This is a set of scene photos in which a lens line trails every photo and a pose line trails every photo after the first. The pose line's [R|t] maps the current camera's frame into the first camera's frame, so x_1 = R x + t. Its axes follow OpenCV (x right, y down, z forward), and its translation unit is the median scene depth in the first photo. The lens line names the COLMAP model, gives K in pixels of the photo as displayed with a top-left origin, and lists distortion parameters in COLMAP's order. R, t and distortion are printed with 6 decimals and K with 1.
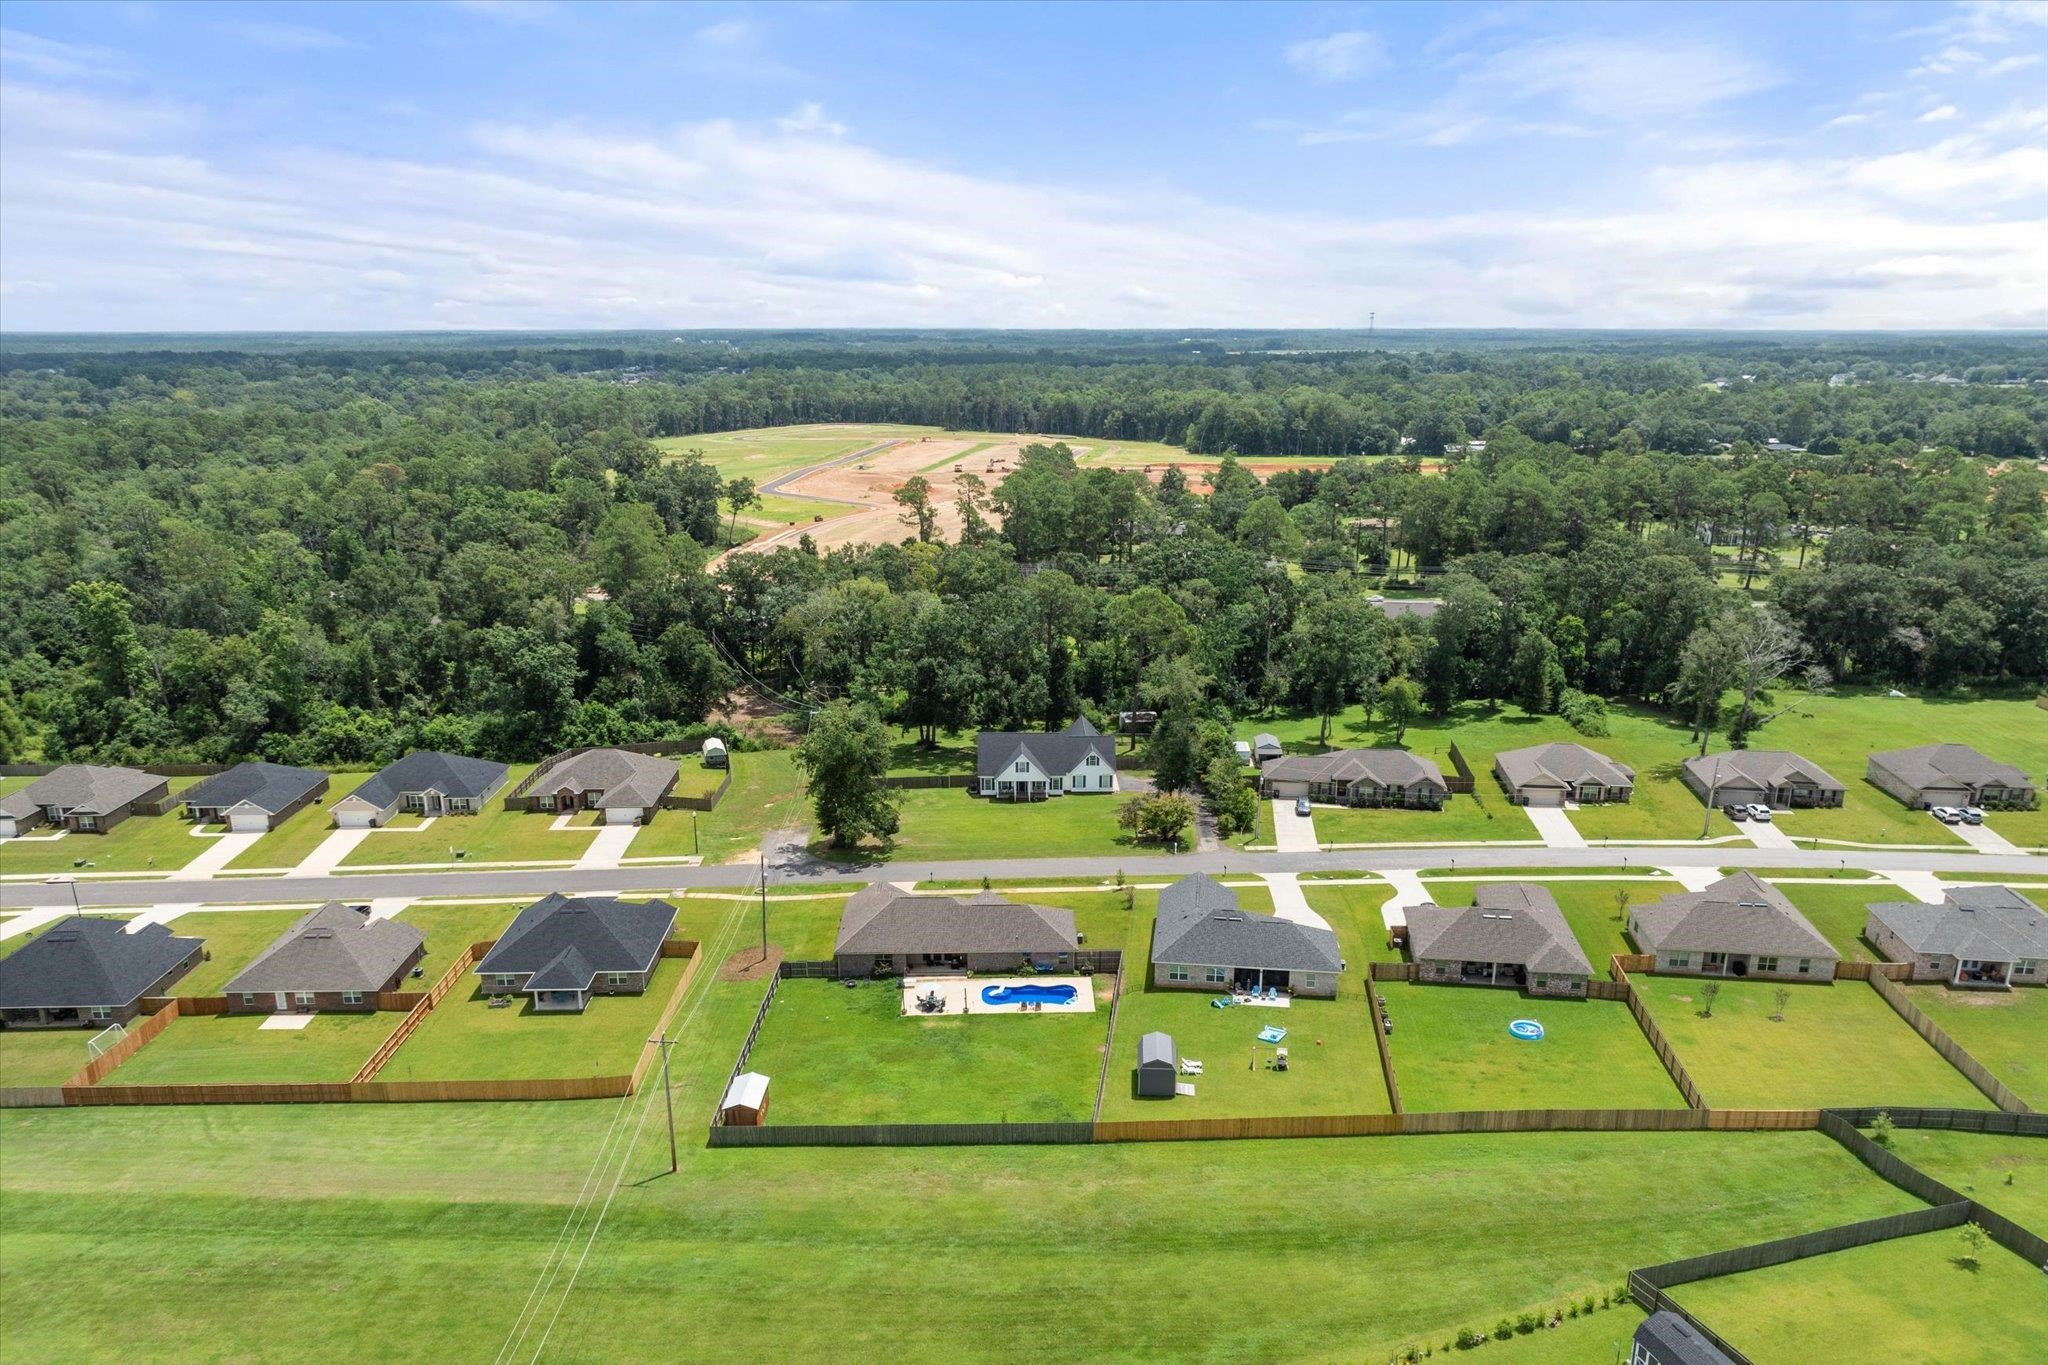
lens RADIAL K [[937.8, 0, 1031.2], [0, 937.8, 660.3], [0, 0, 1]] dist [-0.001682, 0.000104]
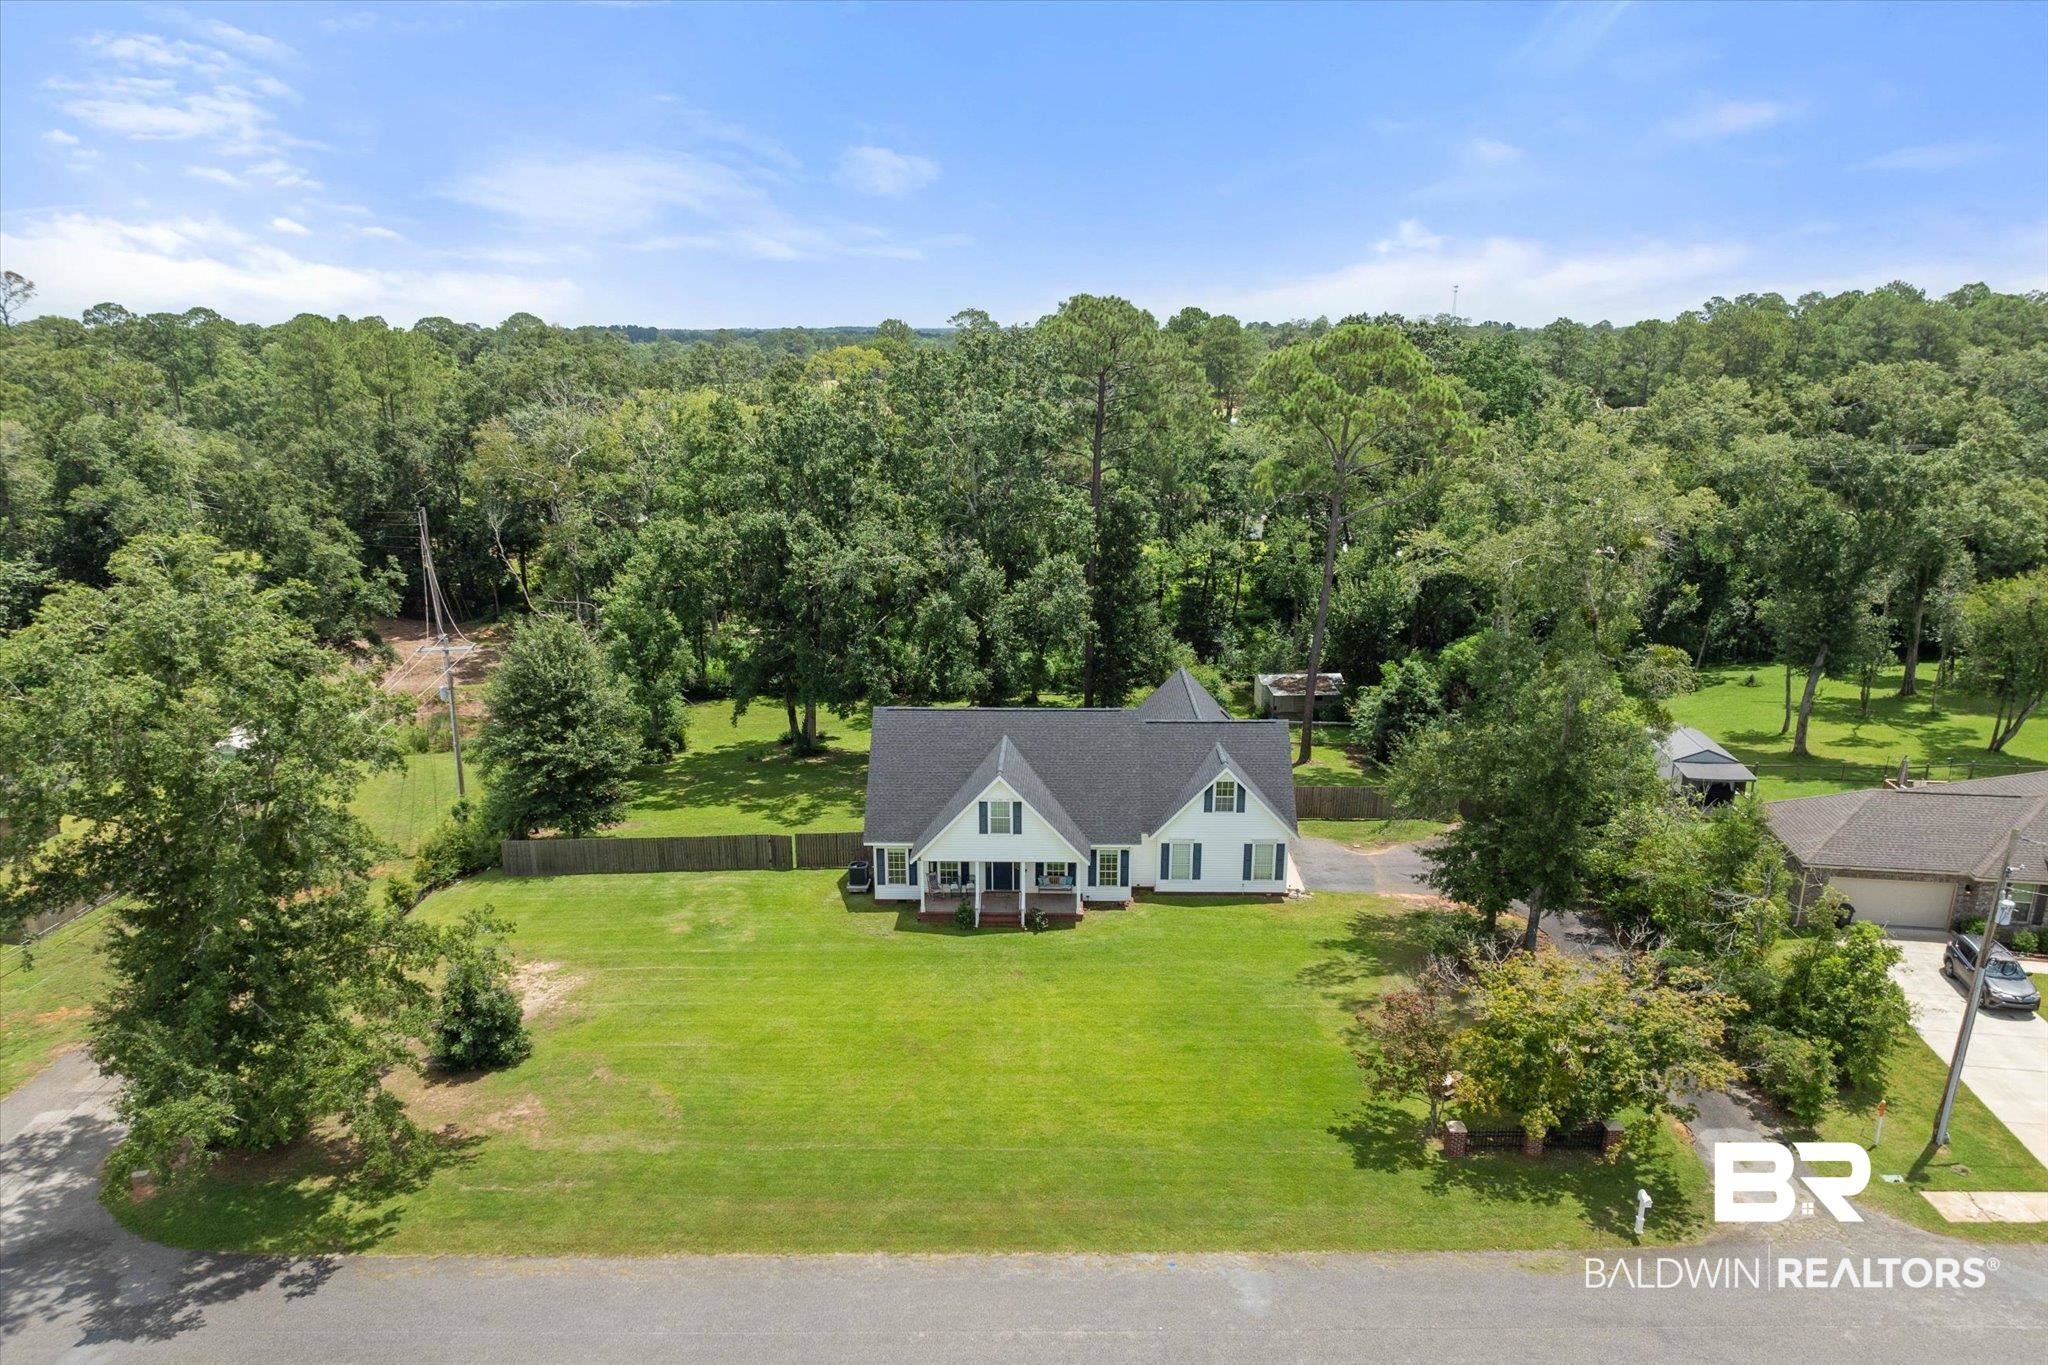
lens RADIAL K [[937.8, 0, 1031.2], [0, 937.8, 660.3], [0, 0, 1]] dist [-0.001682, 0.000104]
pose [[0.997953, 0.004045, -0.063827, 0.019692], [-0.004204, 0.999988, -0.002360, 0.060611], [0.063817, 0.002623, 0.997958, 0.668477]]
